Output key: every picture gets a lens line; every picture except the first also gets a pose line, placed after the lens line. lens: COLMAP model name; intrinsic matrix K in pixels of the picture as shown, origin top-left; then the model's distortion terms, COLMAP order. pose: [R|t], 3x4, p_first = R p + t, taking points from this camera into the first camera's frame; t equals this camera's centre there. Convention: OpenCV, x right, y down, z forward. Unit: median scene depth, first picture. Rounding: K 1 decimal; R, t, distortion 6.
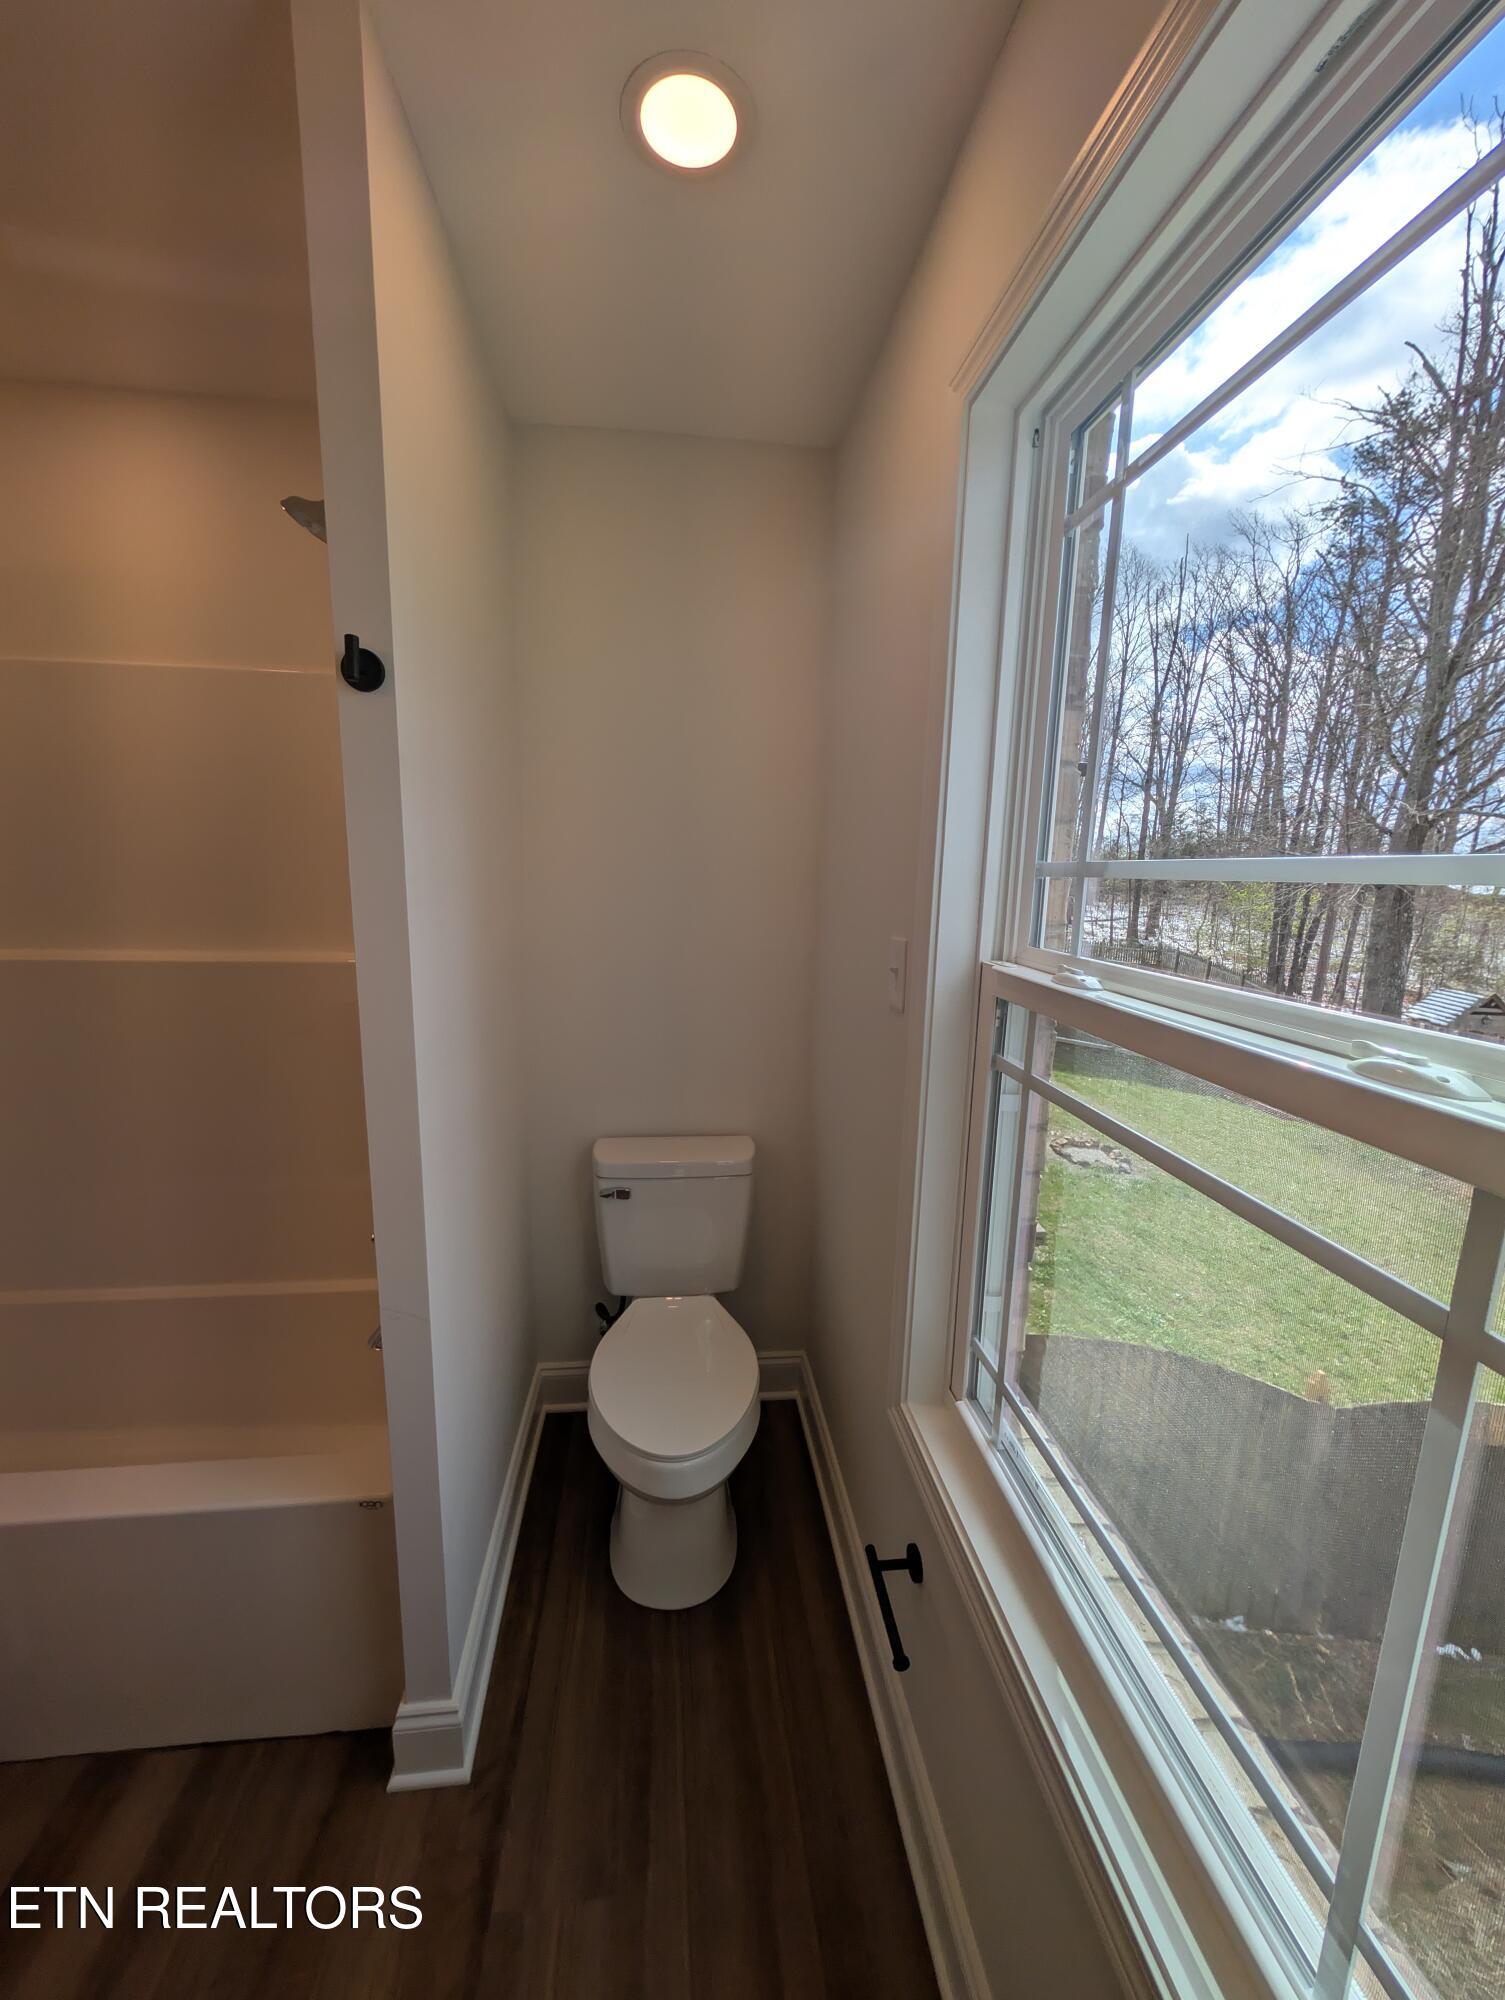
lens RADIAL K [[752.1, 0, 748.8], [0, 752.1, 1002.7], [0, 0, 1]] dist [-0.000878, 0.000716]
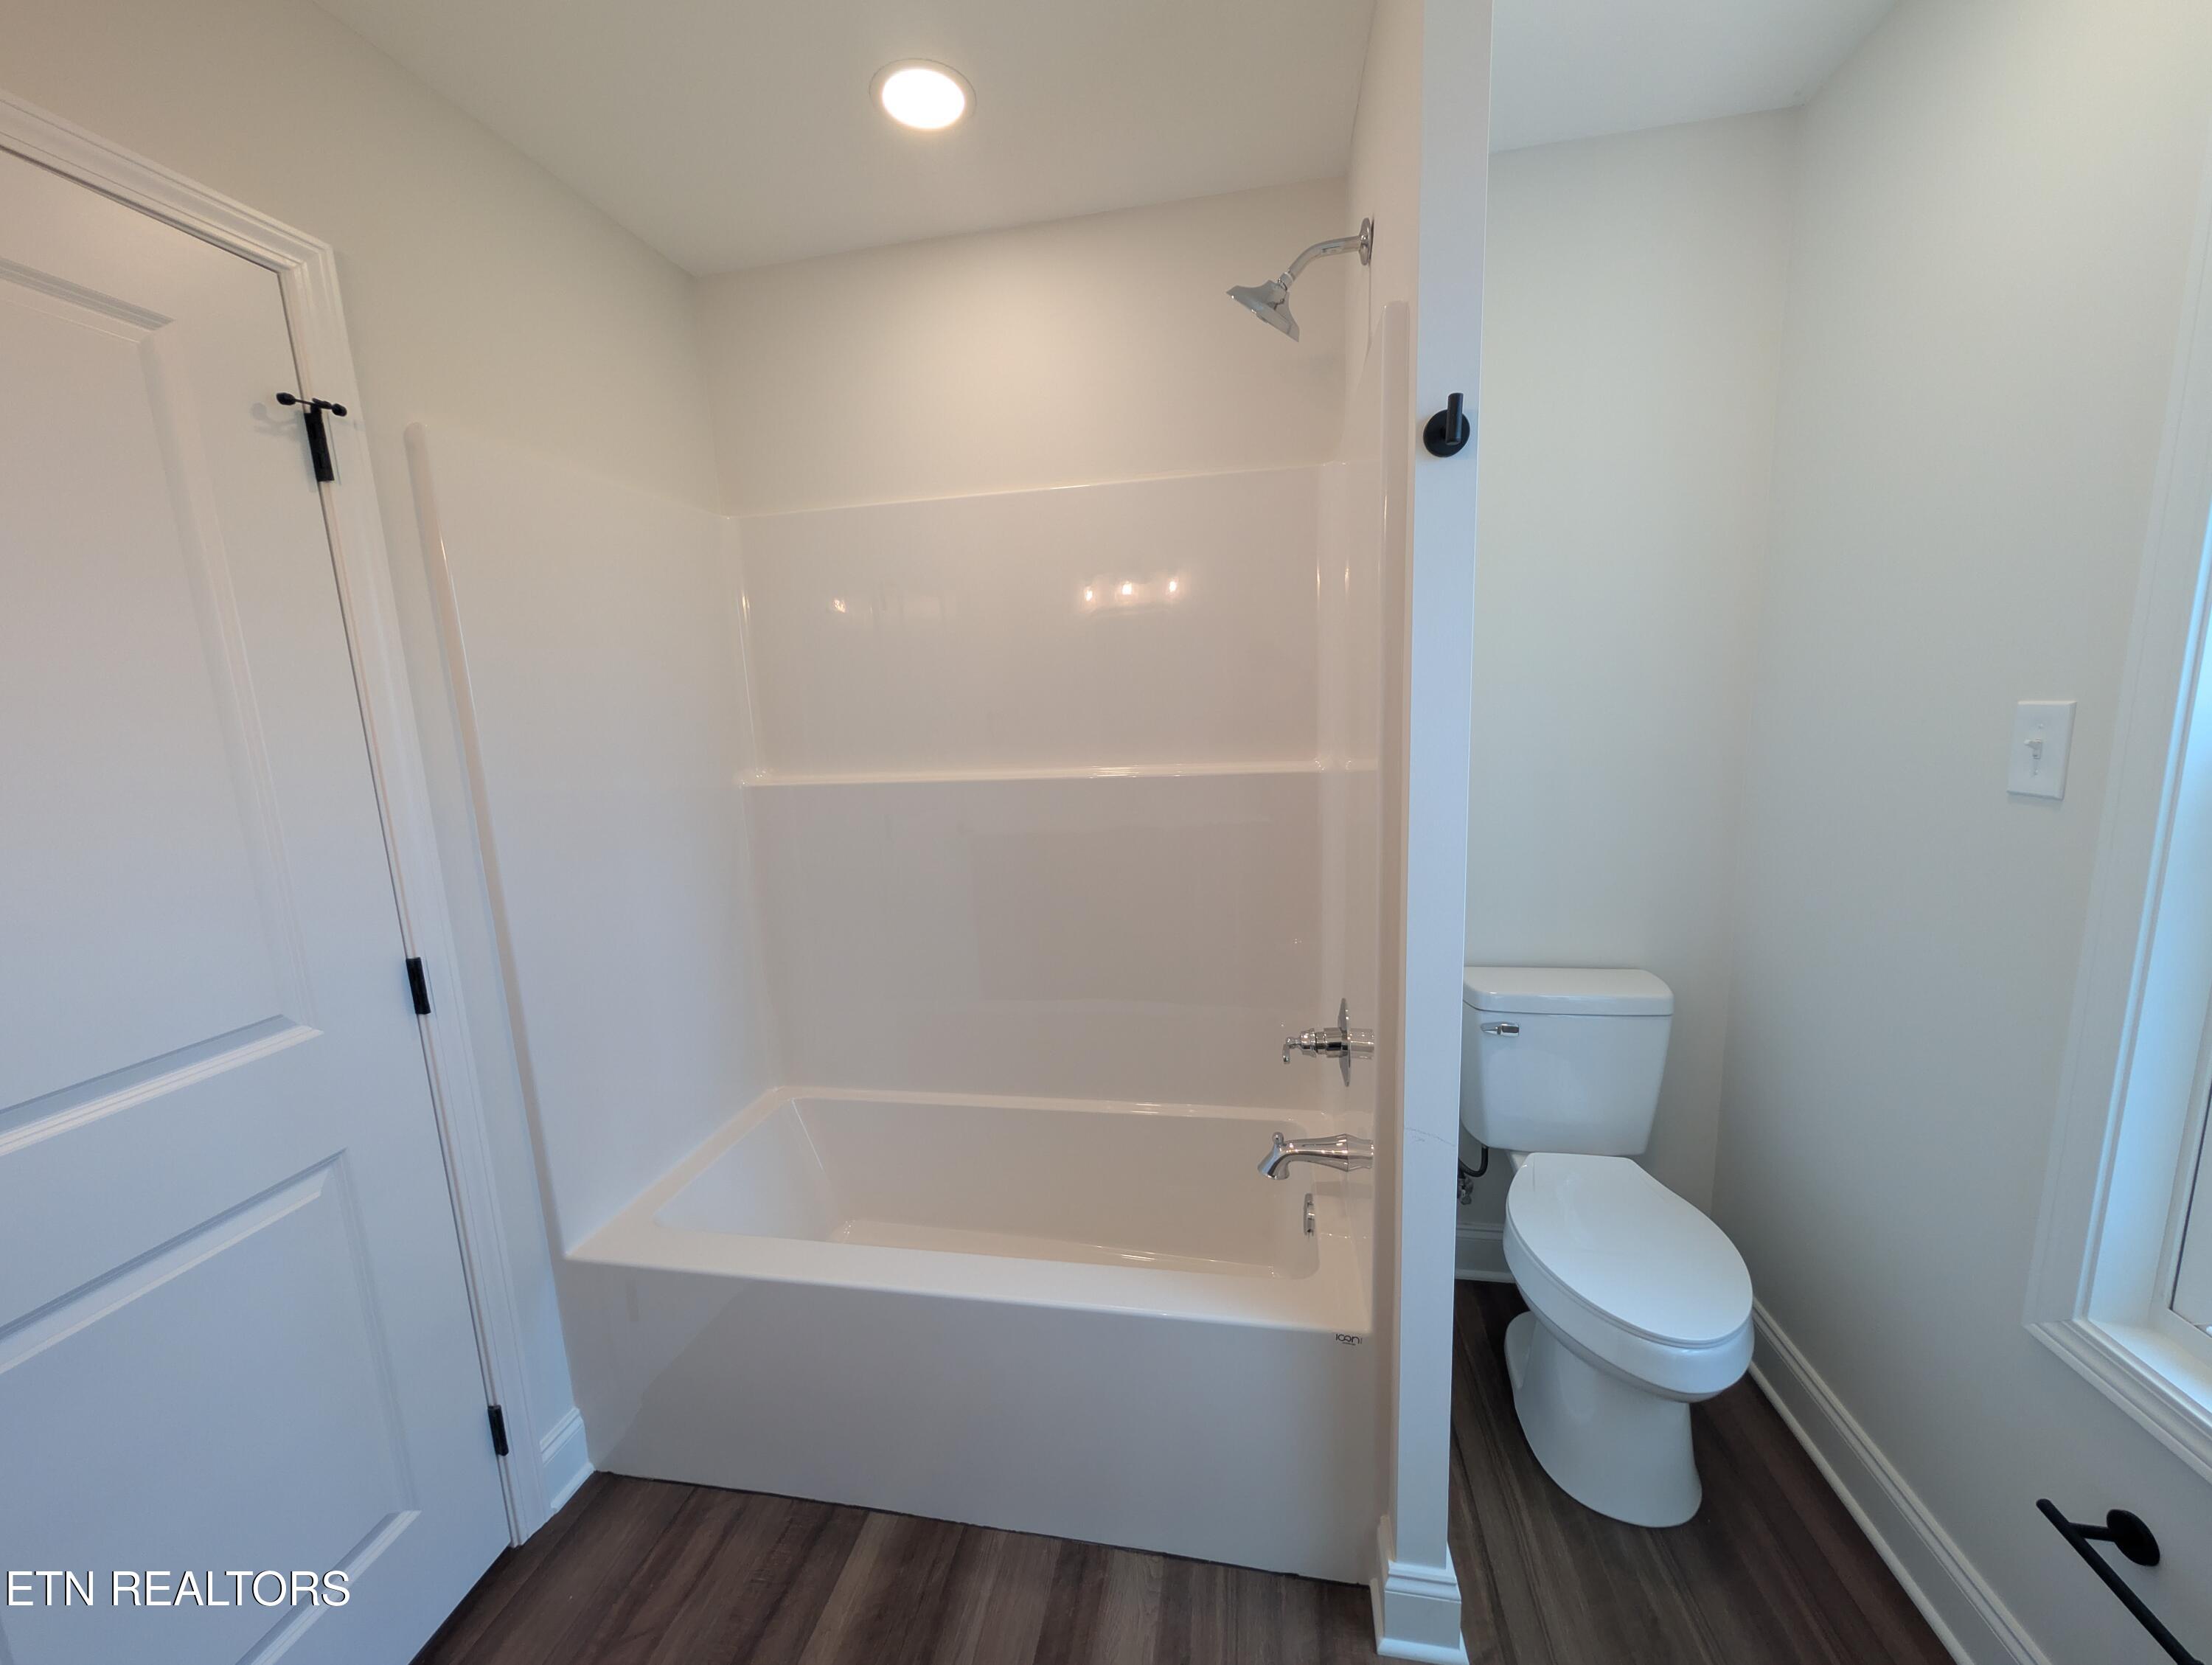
lens RADIAL K [[831.8, 0, 1106.9], [0, 831.8, 835.6], [0, 0, 1]] dist [-0.000878, 0.000716]
pose [[0.956090, -0.012505, -0.292807, -0.334204], [0.011917, 0.999922, -0.003791, 0.028268], [0.292832, 0.000135, 0.956164, -0.054136]]
